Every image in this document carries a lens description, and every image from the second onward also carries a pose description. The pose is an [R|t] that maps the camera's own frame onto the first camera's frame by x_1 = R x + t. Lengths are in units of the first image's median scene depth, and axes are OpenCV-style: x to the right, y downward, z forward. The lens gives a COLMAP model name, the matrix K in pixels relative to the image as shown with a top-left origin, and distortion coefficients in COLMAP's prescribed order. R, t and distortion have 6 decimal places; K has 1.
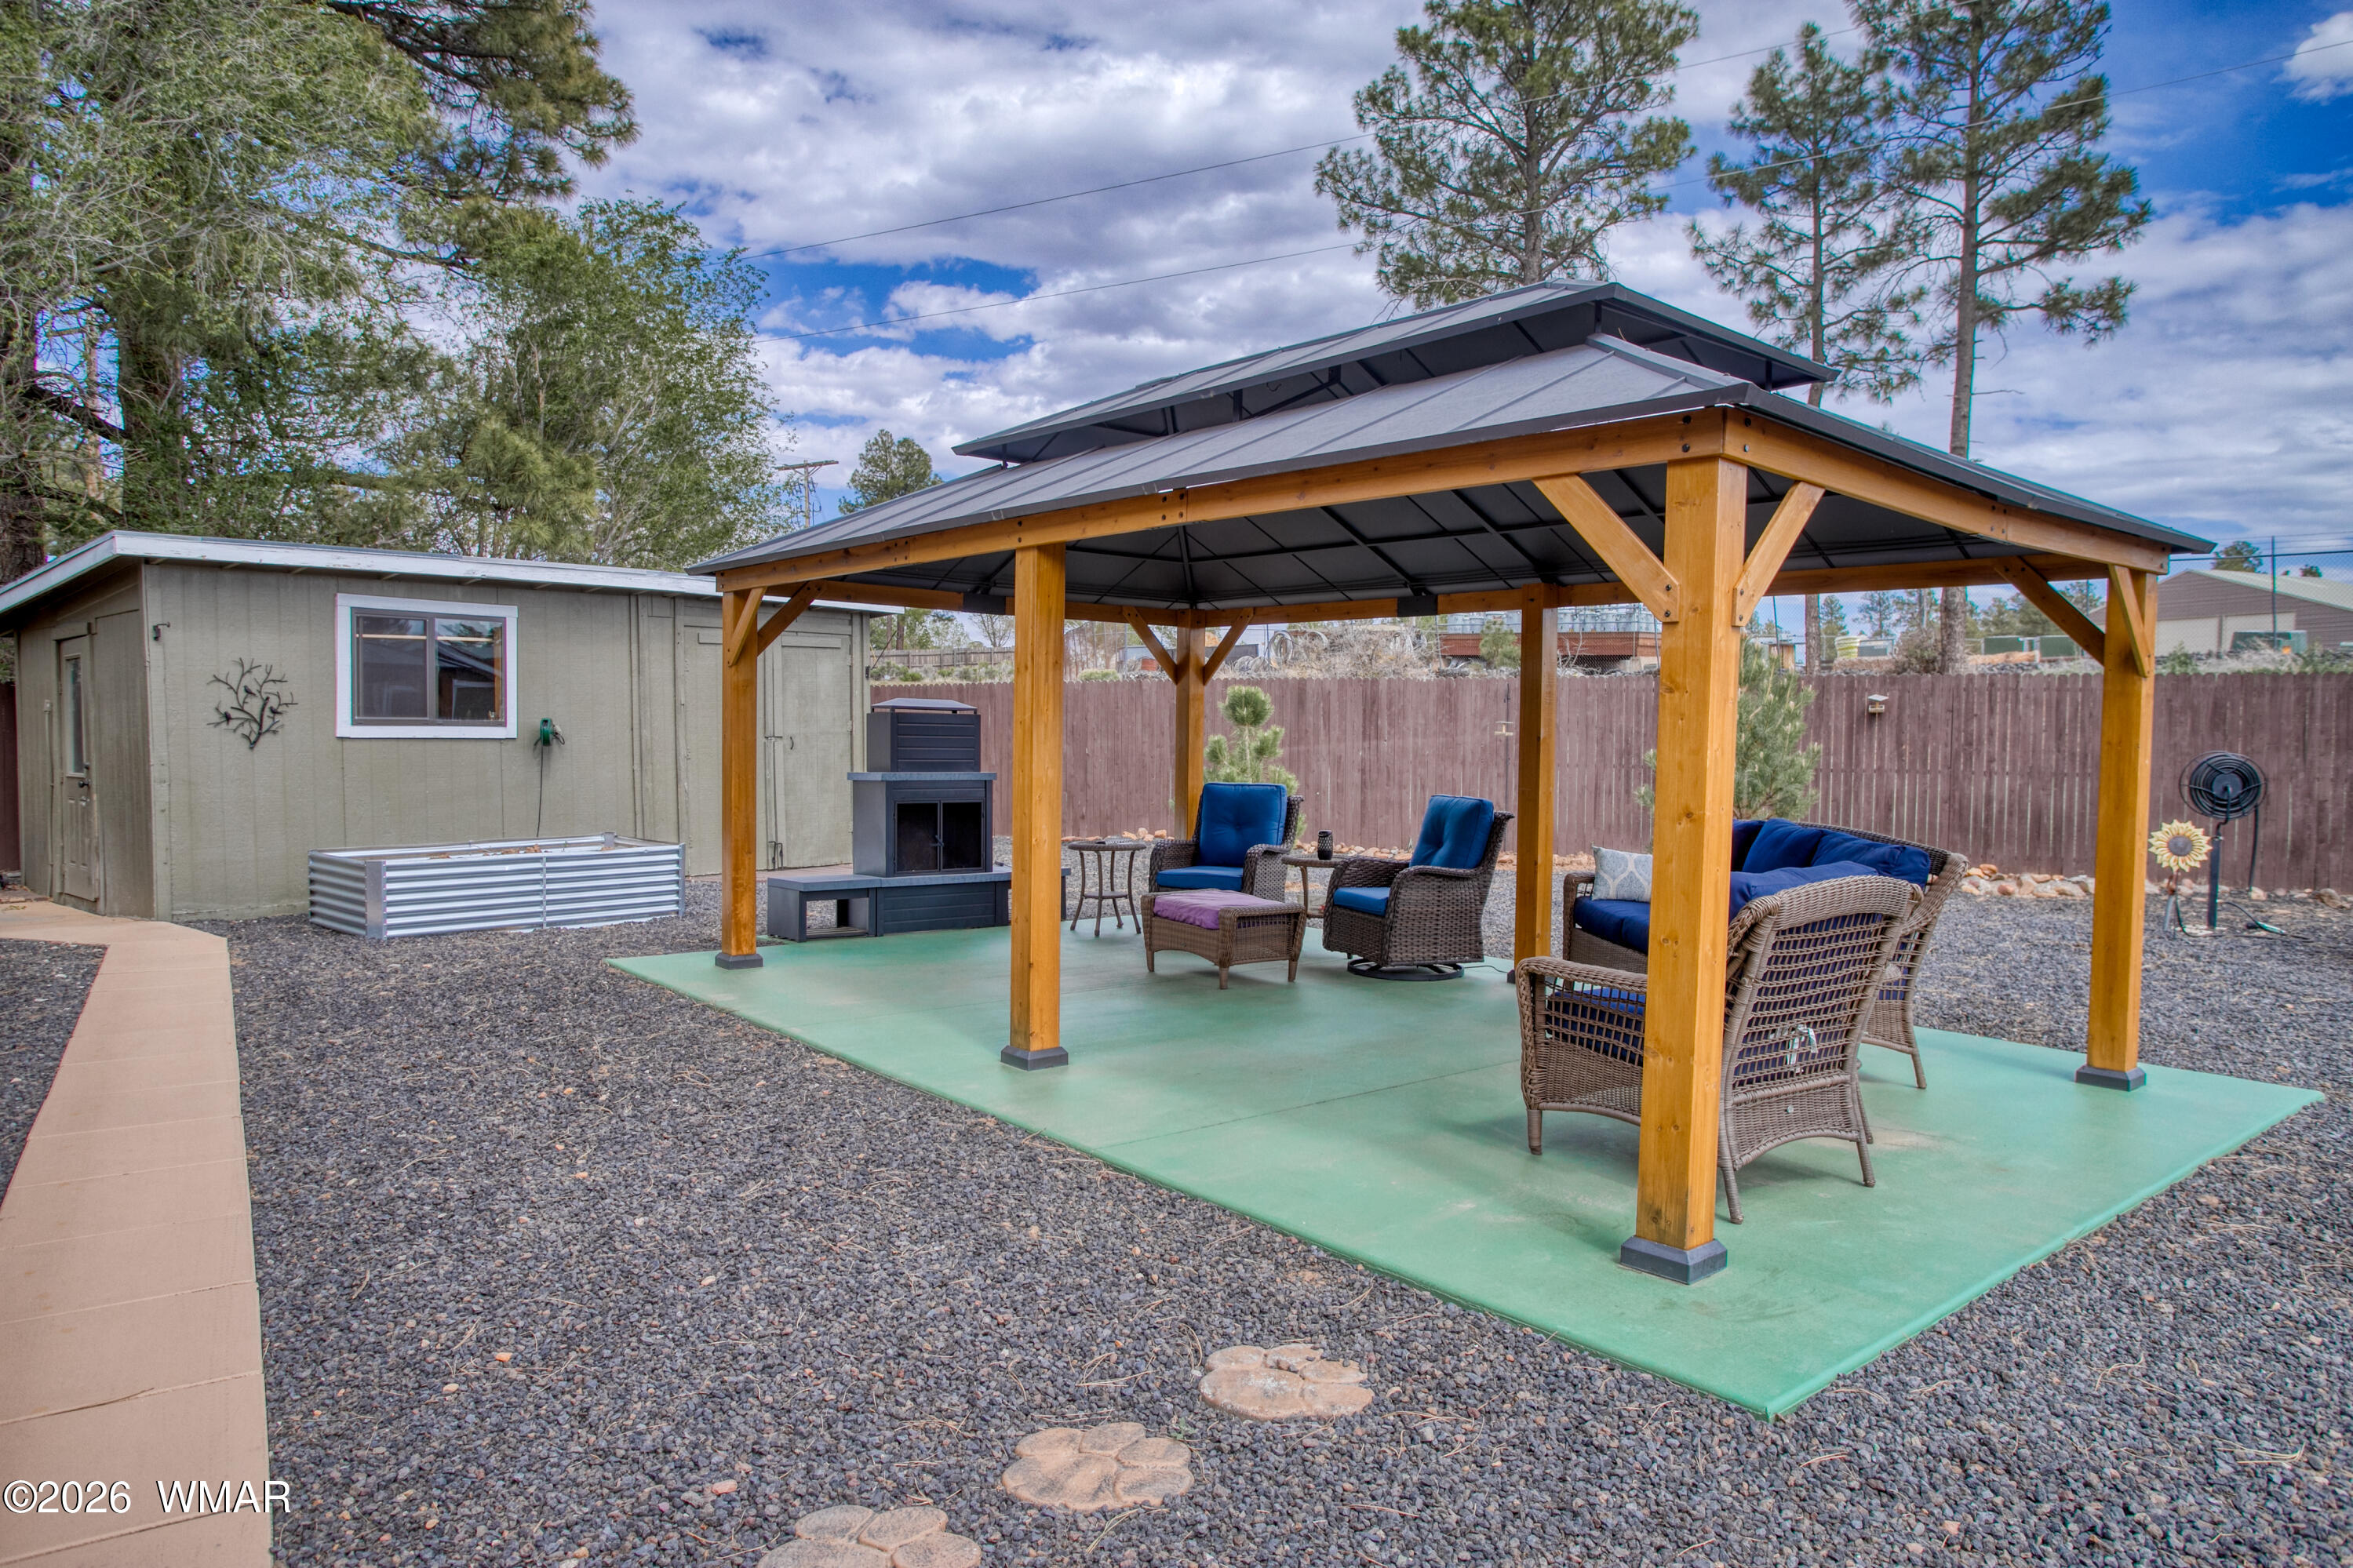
lens RADIAL K [[1474.7, 0, 1176.5], [0, 1474.7, 784.0], [0, 0, 1]] dist [-0.033697, 0.001519]
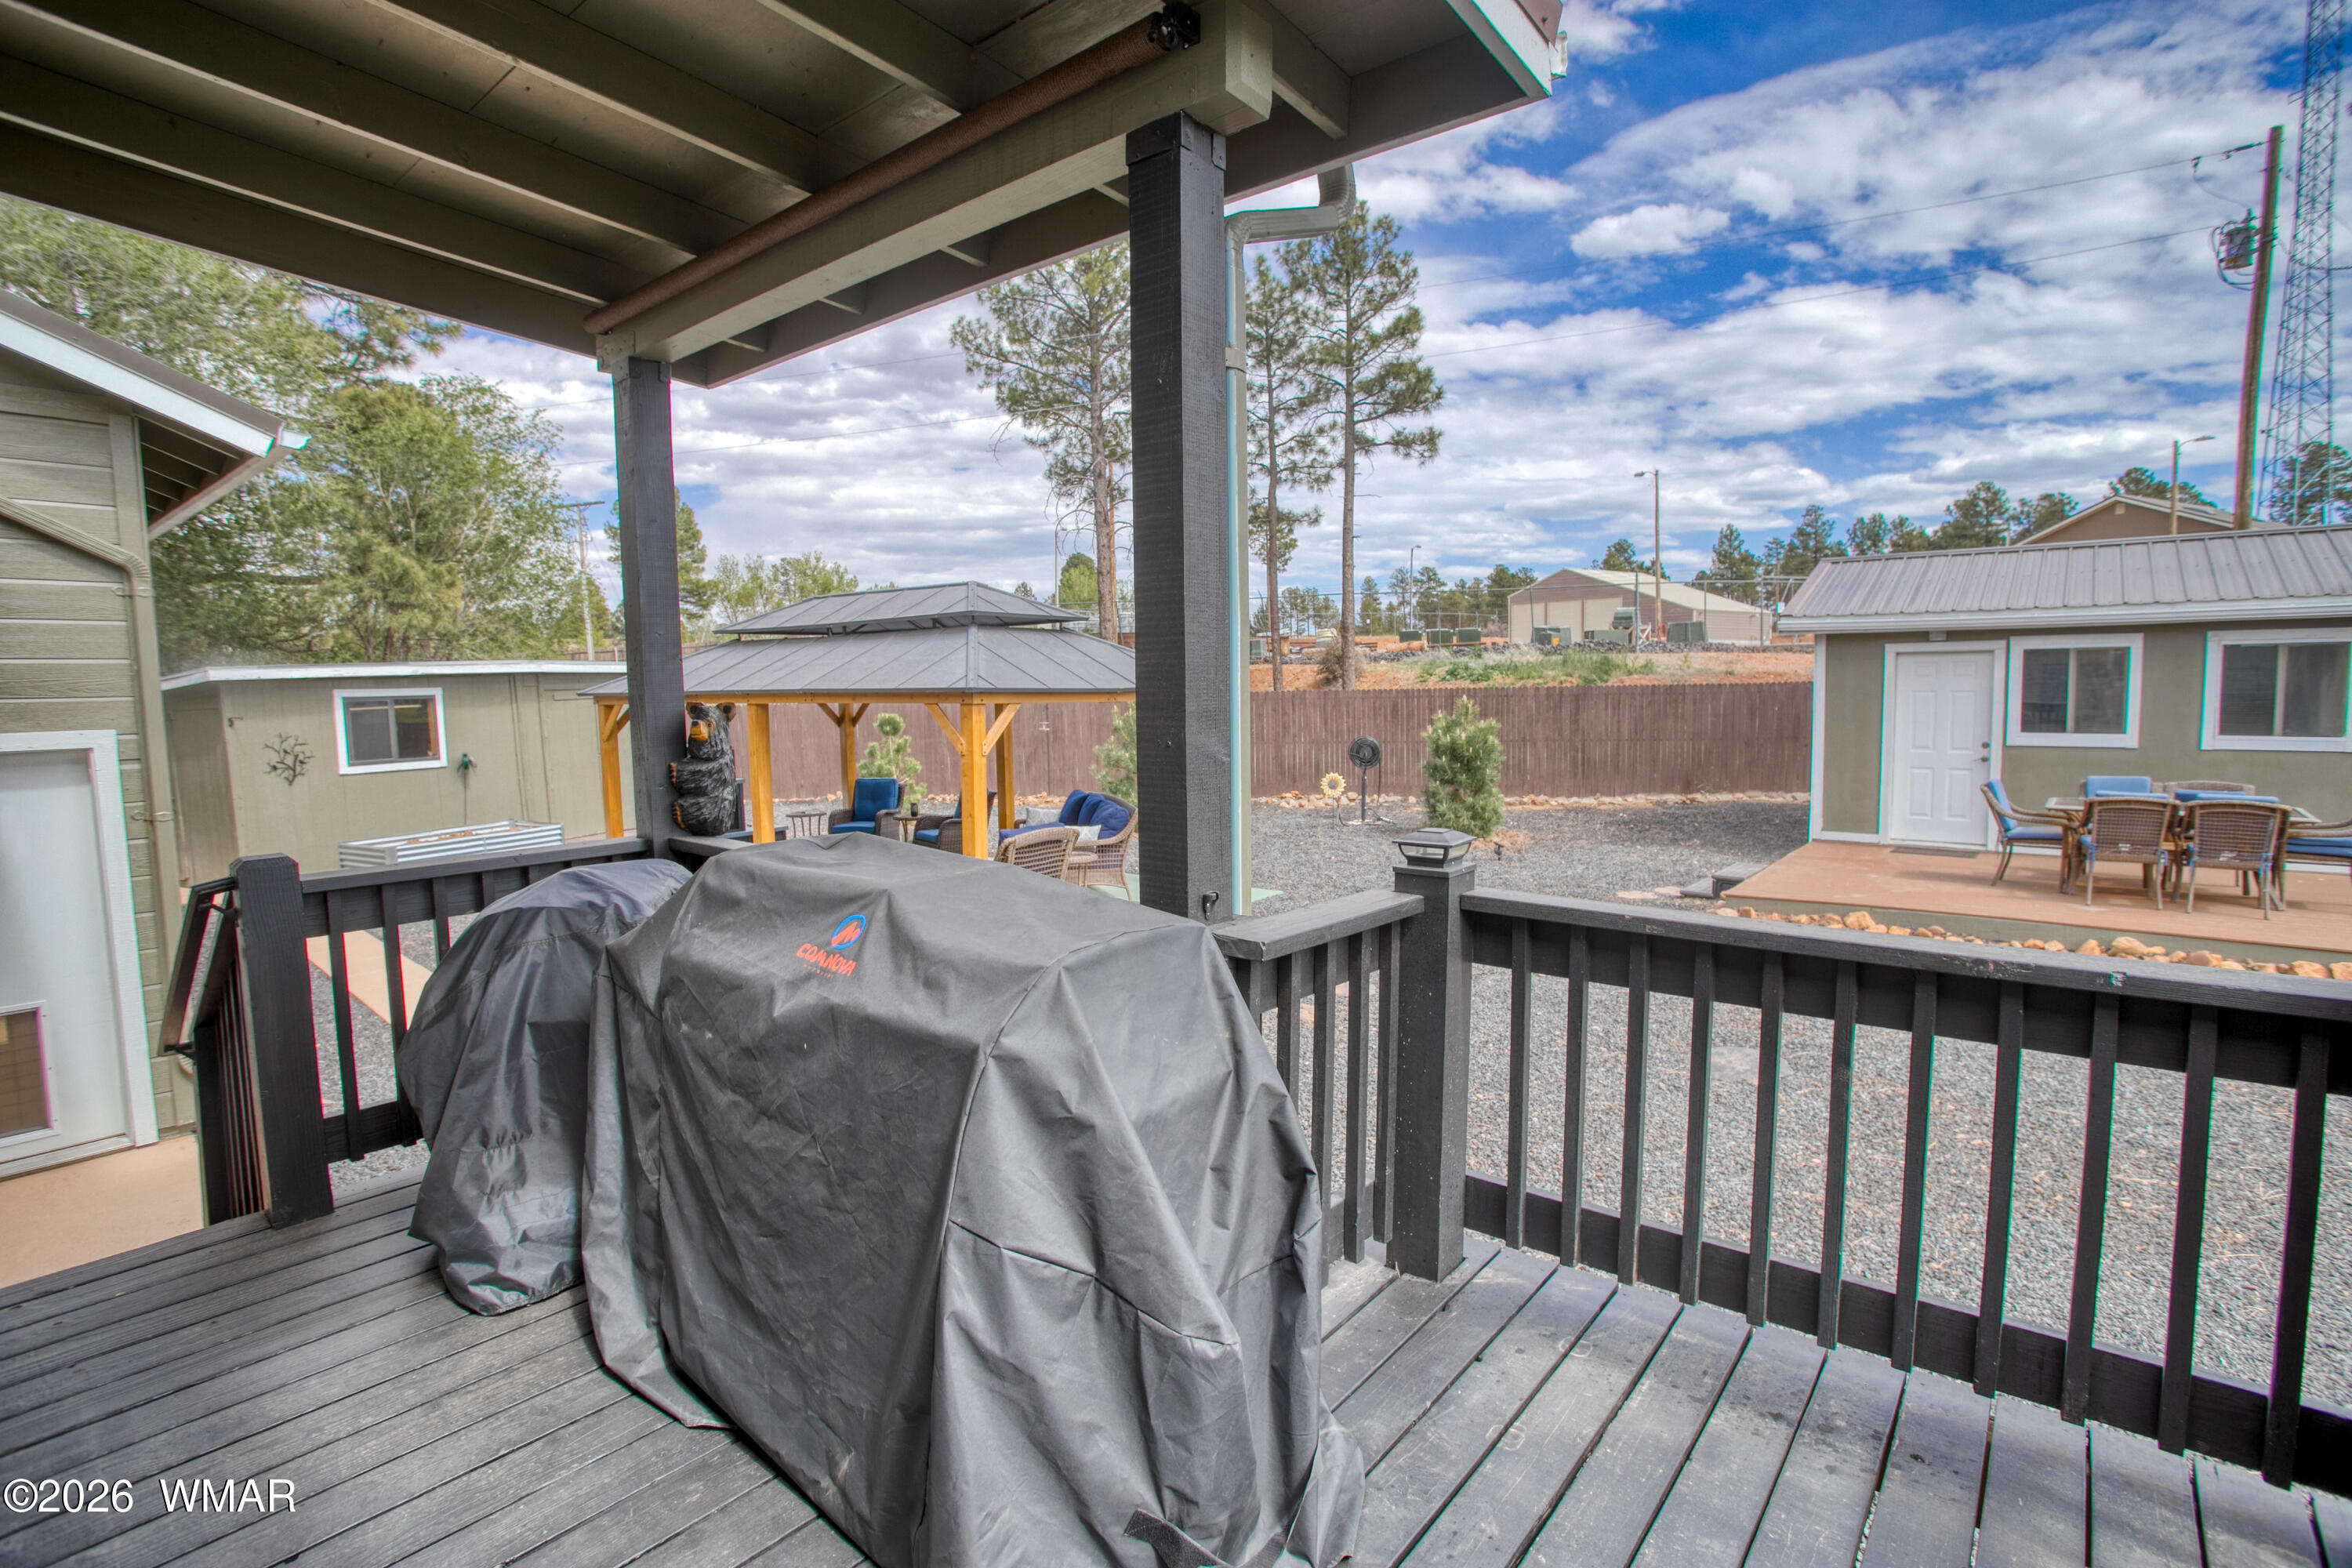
lens RADIAL K [[1130.6, 0, 1176.0], [0, 1130.6, 784.0], [0, 0, 1]] dist [-0.043279, 0.000037]
pose [[0.969911, -0.052837, 0.237655, 0.054968], [0.039969, 0.997478, 0.058645, -0.047012], [-0.240155, -0.047382, 0.969578, -0.400166]]
